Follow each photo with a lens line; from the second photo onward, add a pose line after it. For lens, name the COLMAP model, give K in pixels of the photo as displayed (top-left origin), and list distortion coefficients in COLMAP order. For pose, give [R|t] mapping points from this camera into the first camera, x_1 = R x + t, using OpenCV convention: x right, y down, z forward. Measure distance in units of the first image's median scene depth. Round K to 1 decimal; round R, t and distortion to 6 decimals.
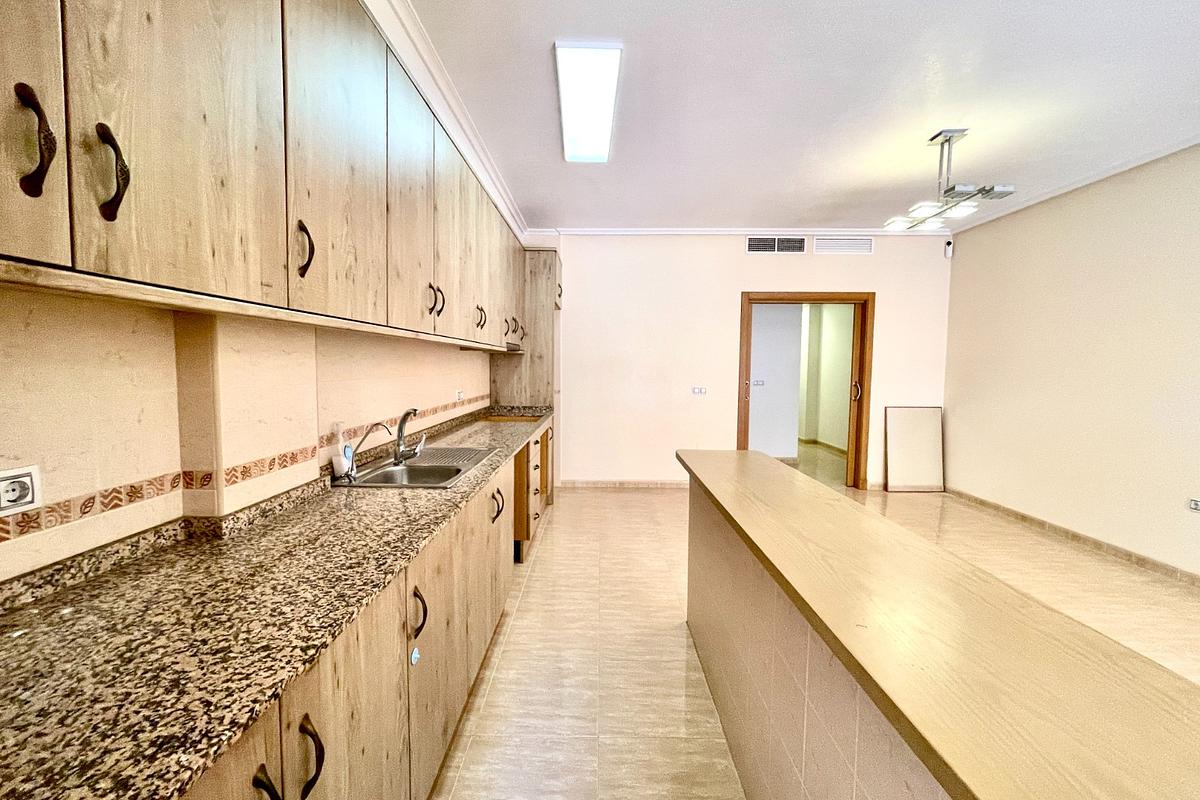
lens RADIAL K [[477.4, 0, 598.5], [0, 477.4, 397.4], [0, 0, 1]] dist [-0.001610, -0.000174]
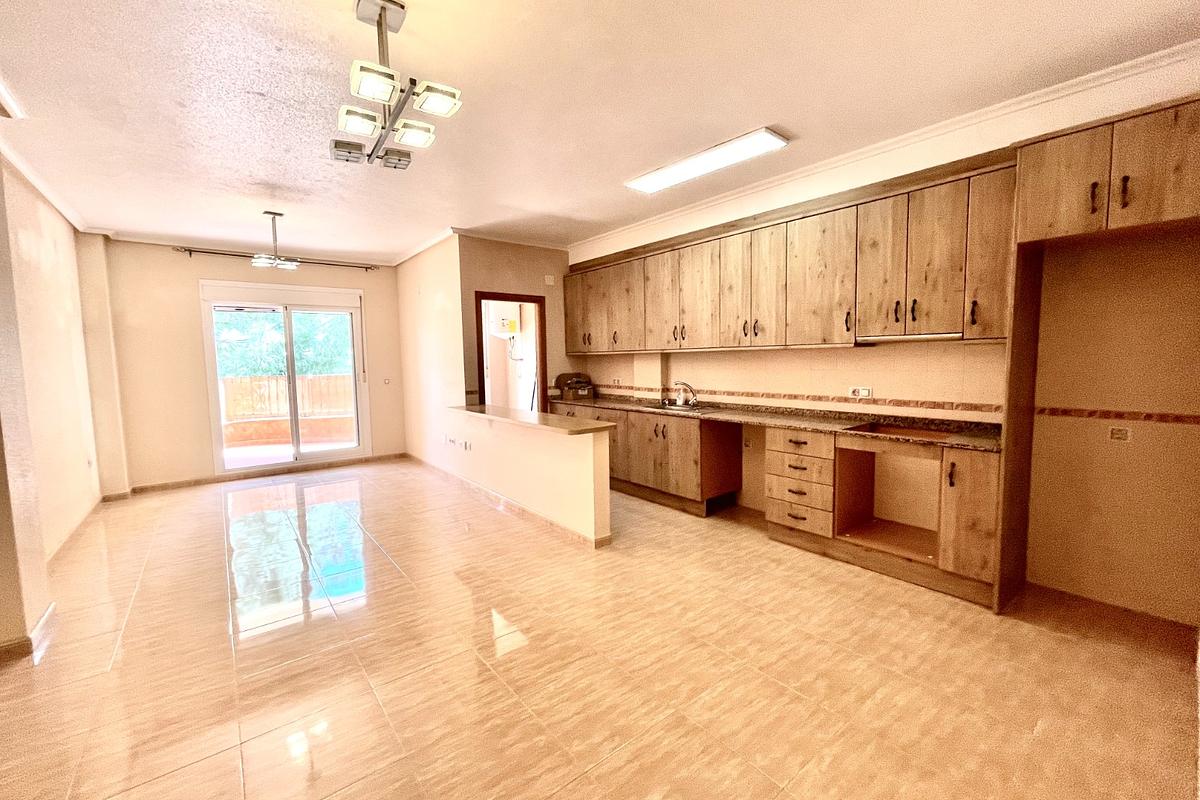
lens RADIAL K [[477.4, 0, 598.5], [0, 477.4, 397.4], [0, 0, 1]] dist [-0.001610, -0.000174]
pose [[-0.767968, 0.058205, -0.637838, 2.065493], [-0.034109, 0.990732, 0.131476, -0.290125], [0.639579, 0.122725, -0.758866, 3.765493]]
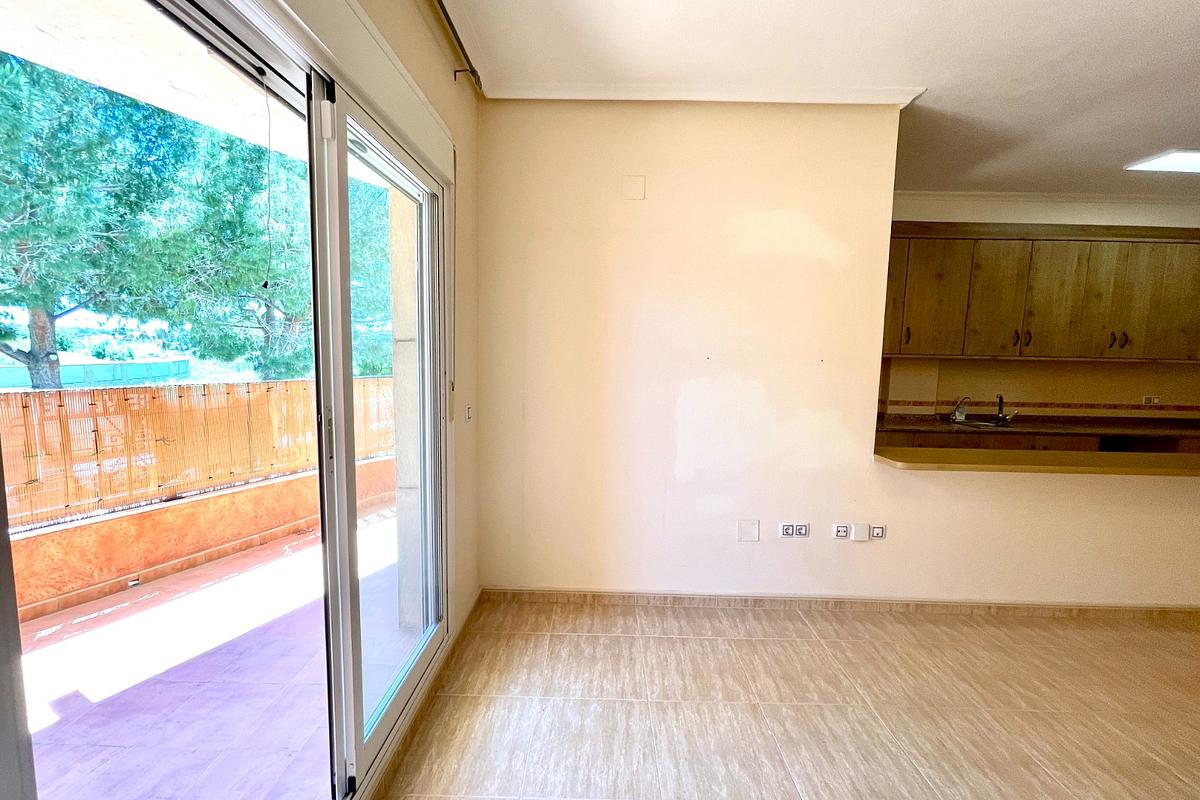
lens RADIAL K [[477.4, 0, 598.5], [0, 477.4, 397.4], [0, 0, 1]] dist [-0.001610, -0.000174]
pose [[0.004156, 0.085141, -0.996360, 2.364343], [-0.092442, 0.992135, 0.084394, 0.033250], [0.995709, 0.091755, 0.011994, -1.005907]]
